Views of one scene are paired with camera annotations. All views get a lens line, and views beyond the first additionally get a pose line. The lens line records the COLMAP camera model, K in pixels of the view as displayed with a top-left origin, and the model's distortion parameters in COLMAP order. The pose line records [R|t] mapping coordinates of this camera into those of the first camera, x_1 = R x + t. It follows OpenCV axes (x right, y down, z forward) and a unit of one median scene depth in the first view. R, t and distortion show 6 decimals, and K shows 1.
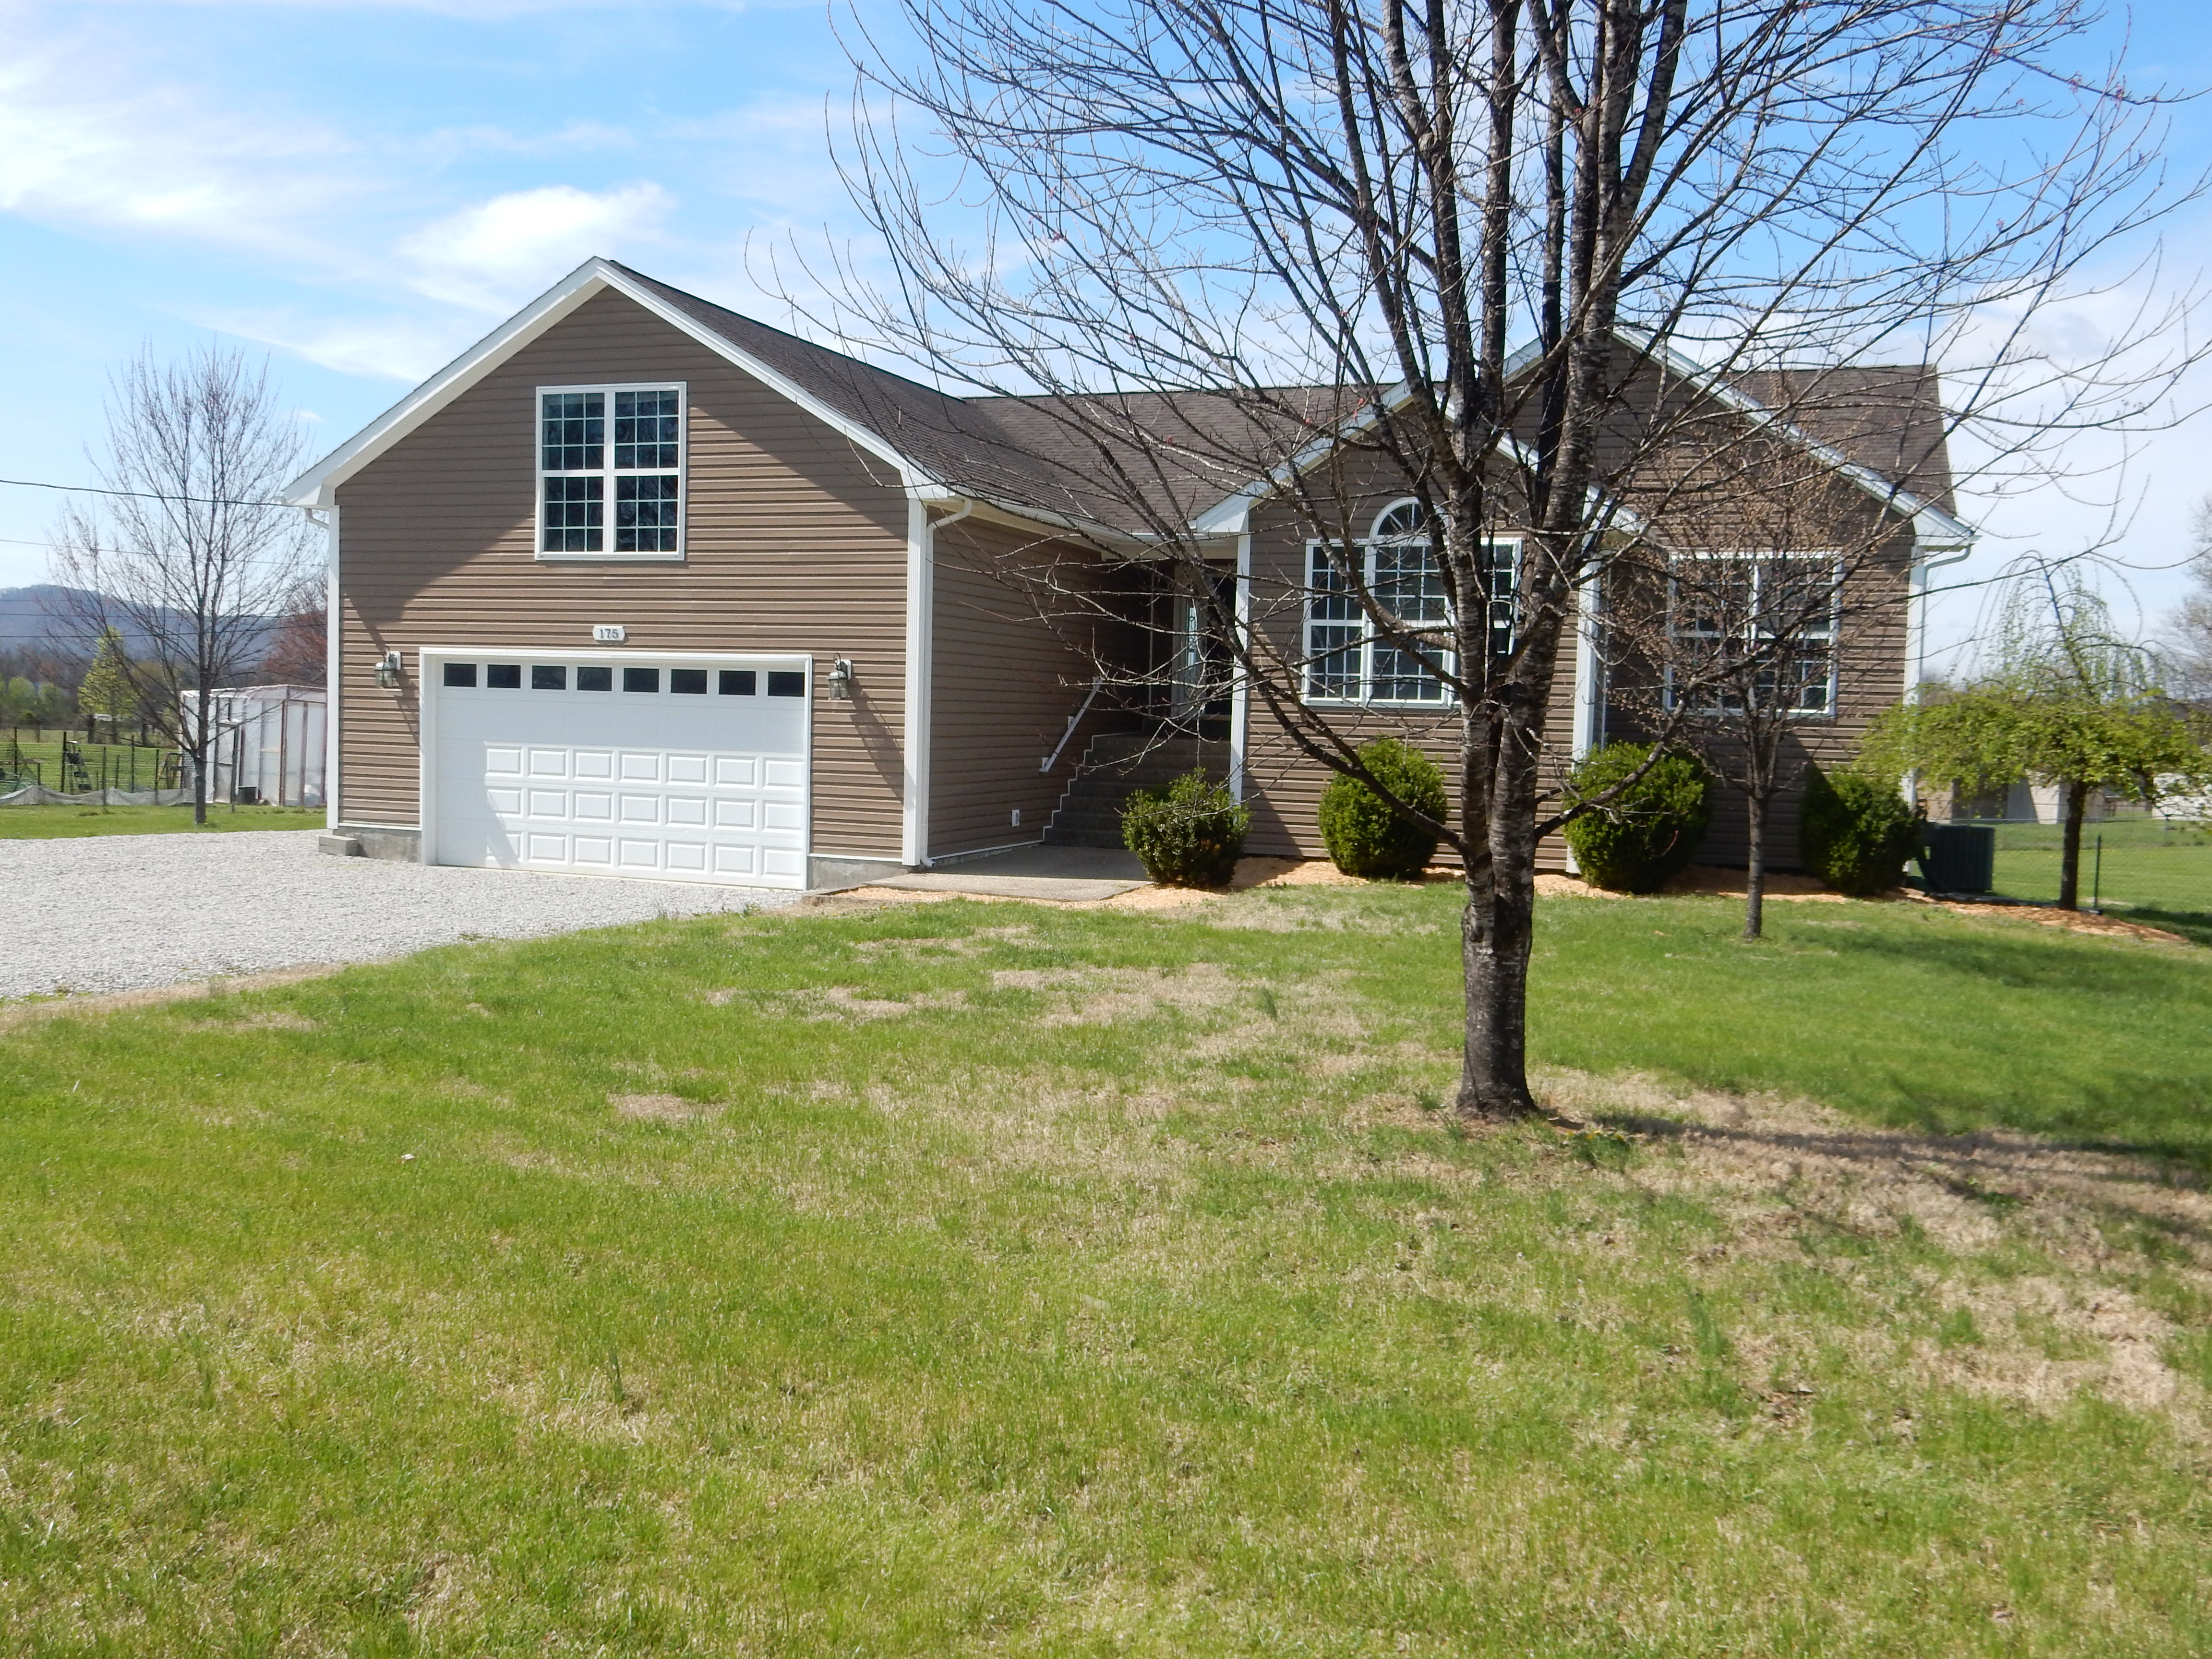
lens RADIAL K [[1916.4, 0, 1106.0], [0, 1916.4, 829.5], [0, 0, 1]] dist [0.002009, 0.003388]
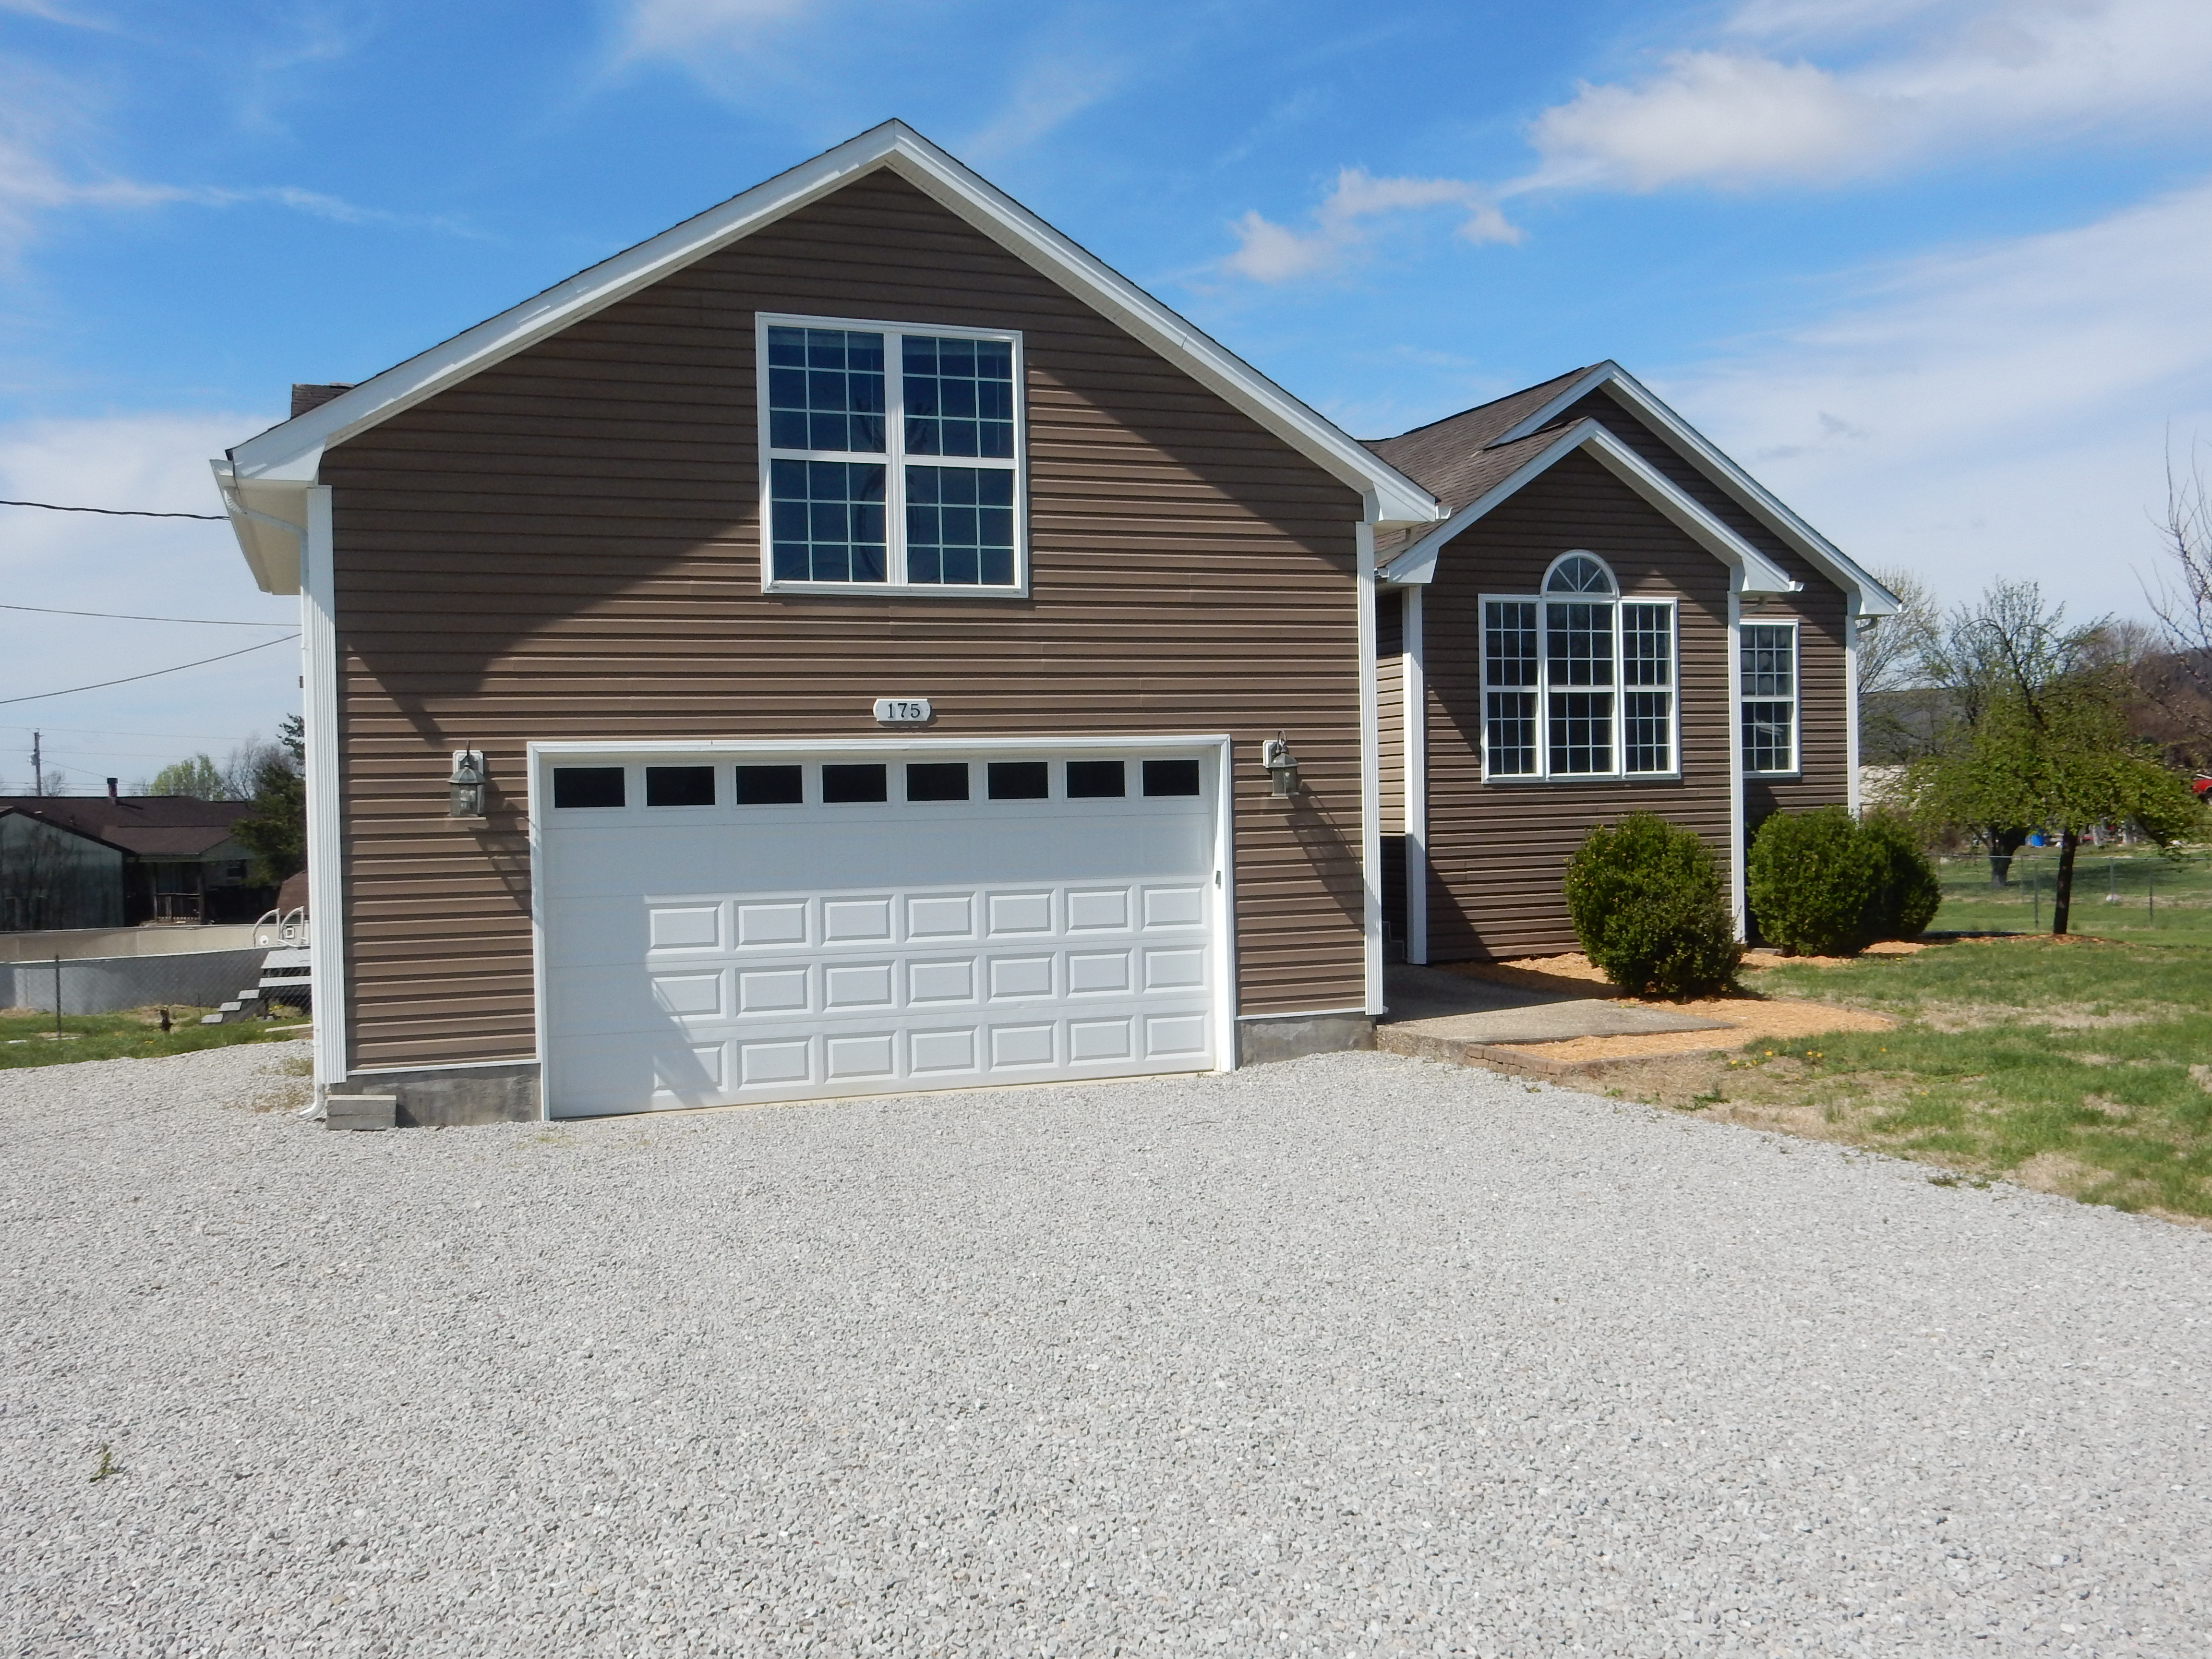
lens RADIAL K [[1916.4, 0, 1106.0], [0, 1916.4, 829.5], [0, 0, 1]] dist [0.002009, 0.003388]
pose [[0.755567, -0.054115, 0.652833, -0.629392], [0.086819, 0.996063, -0.017915, -0.045952], [-0.649293, 0.070214, 0.757290, 0.480430]]
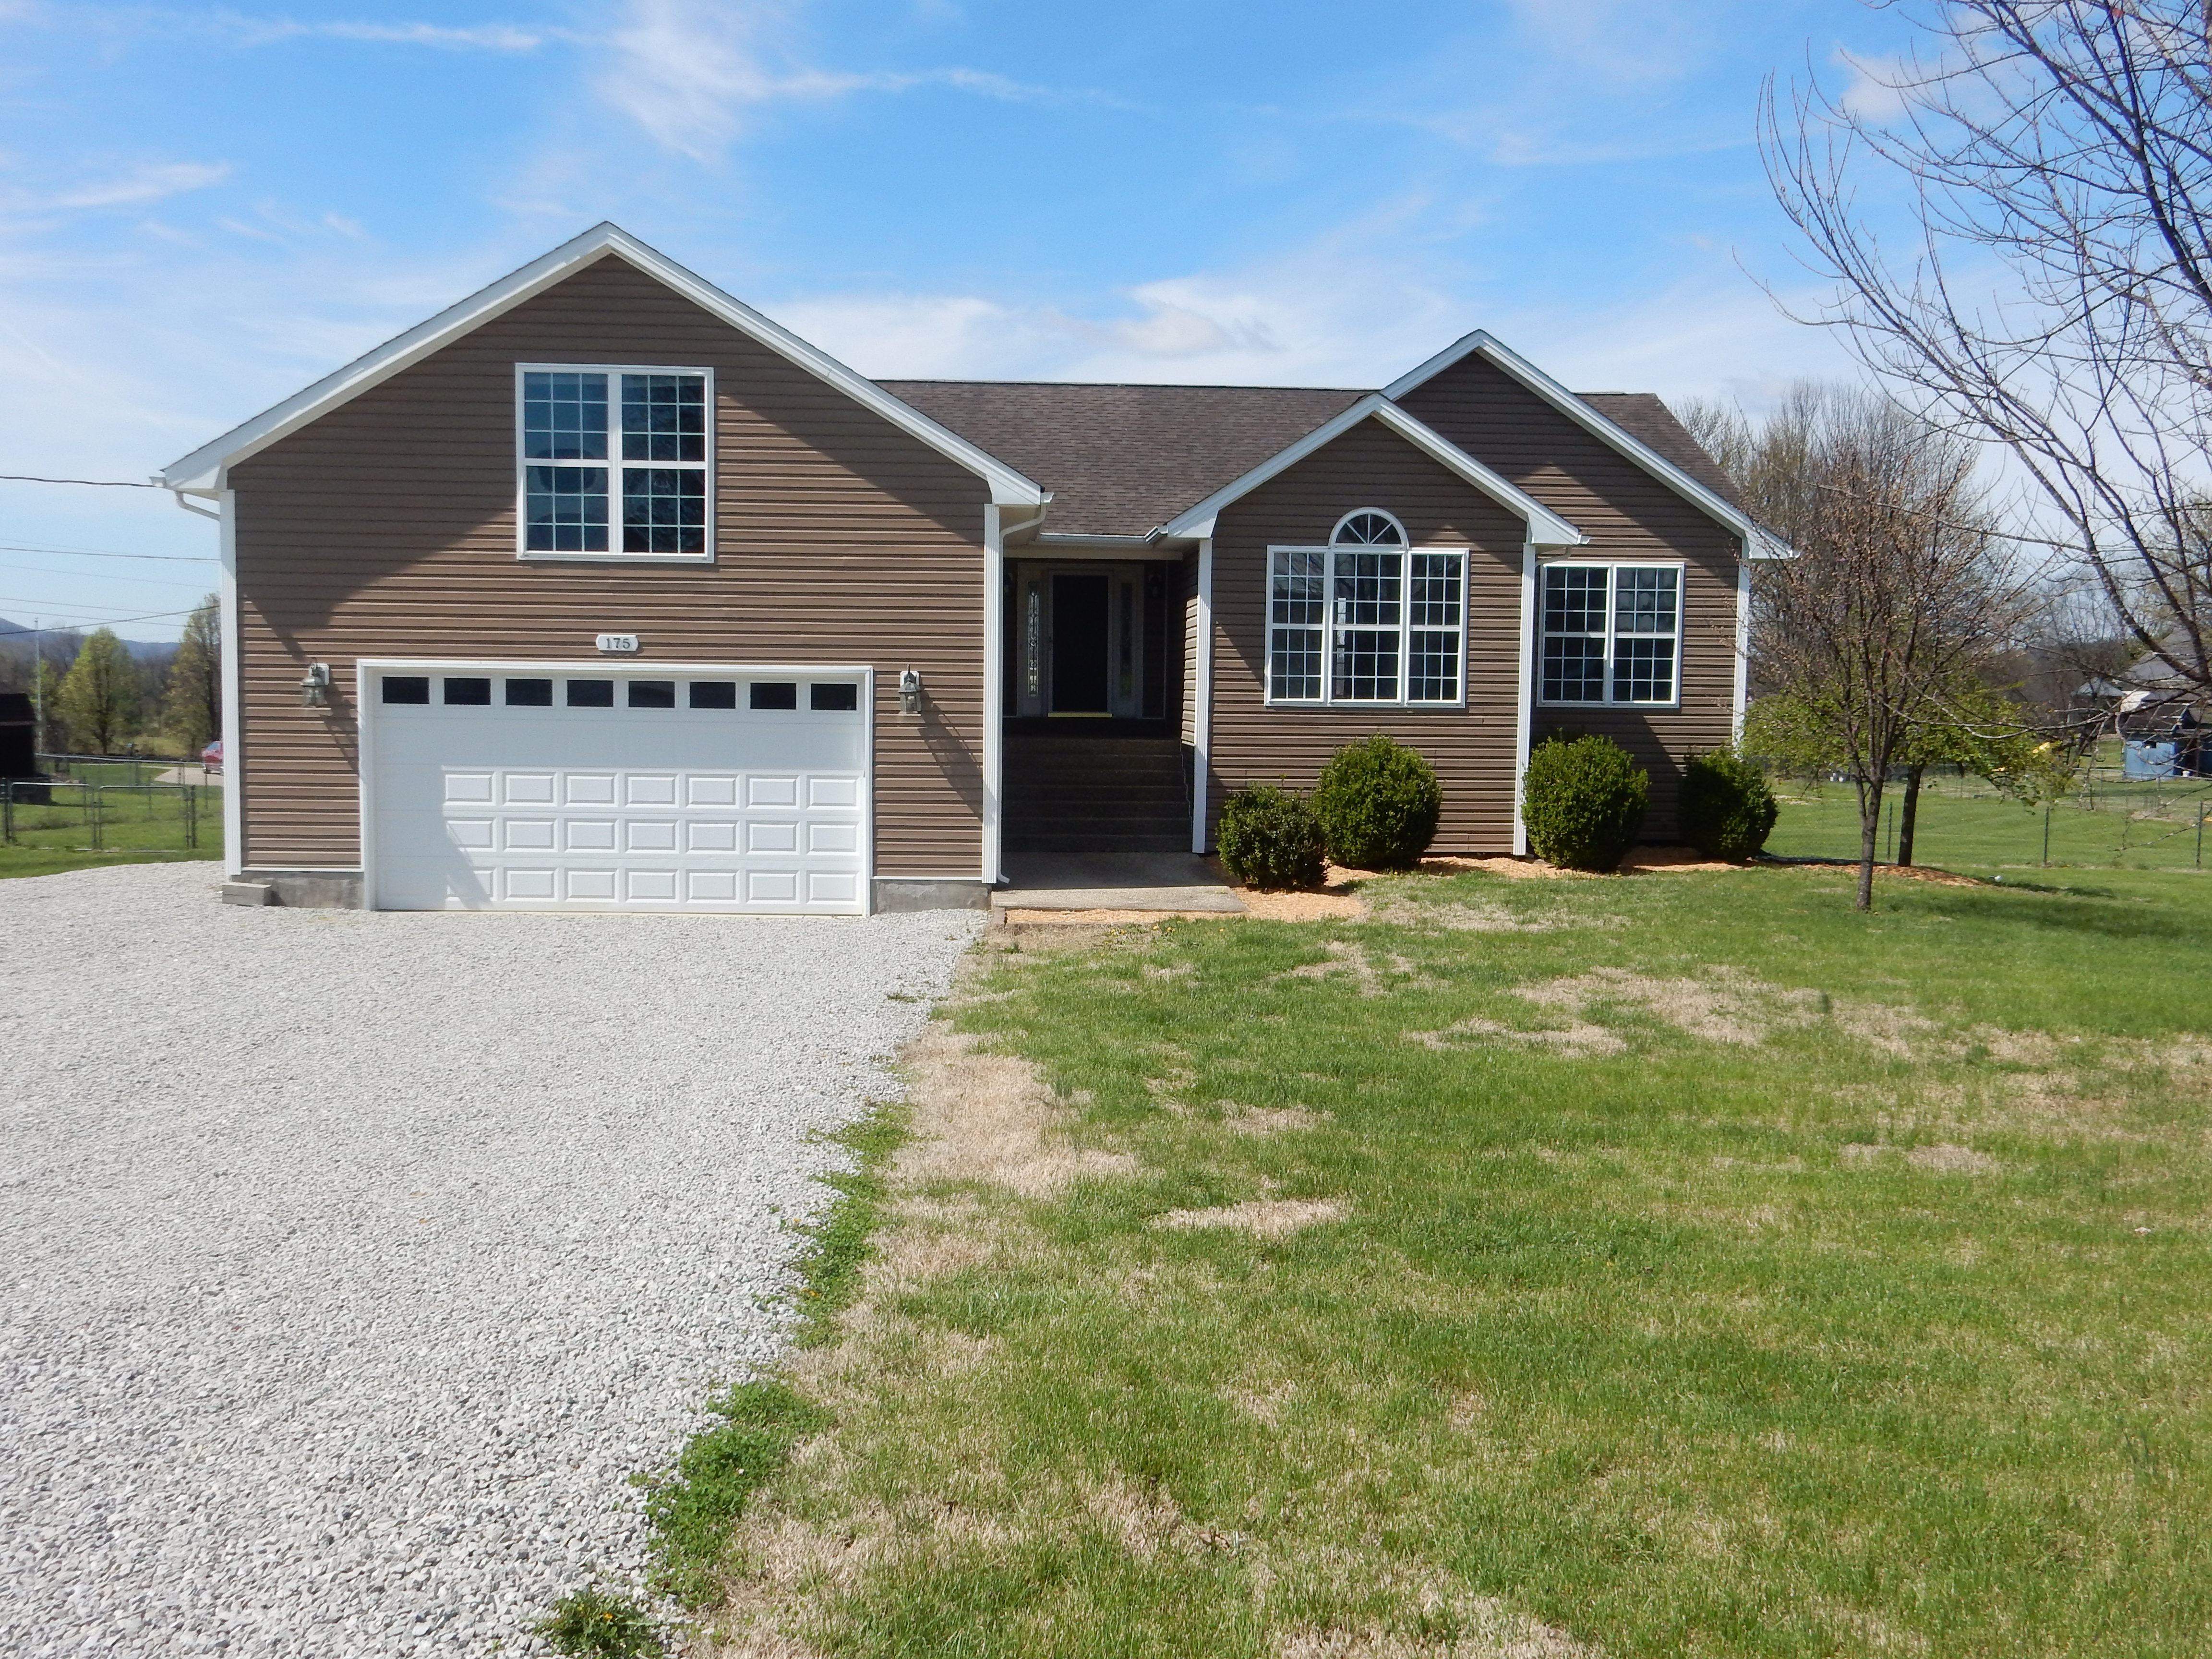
lens RADIAL K [[1916.4, 0, 1106.0], [0, 1916.4, 829.5], [0, 0, 1]] dist [0.002009, 0.003388]
pose [[0.921681, -0.044464, 0.385393, -0.401013], [0.037051, 0.998958, 0.026643, -0.030520], [-0.386176, -0.010277, 0.922368, 0.081657]]
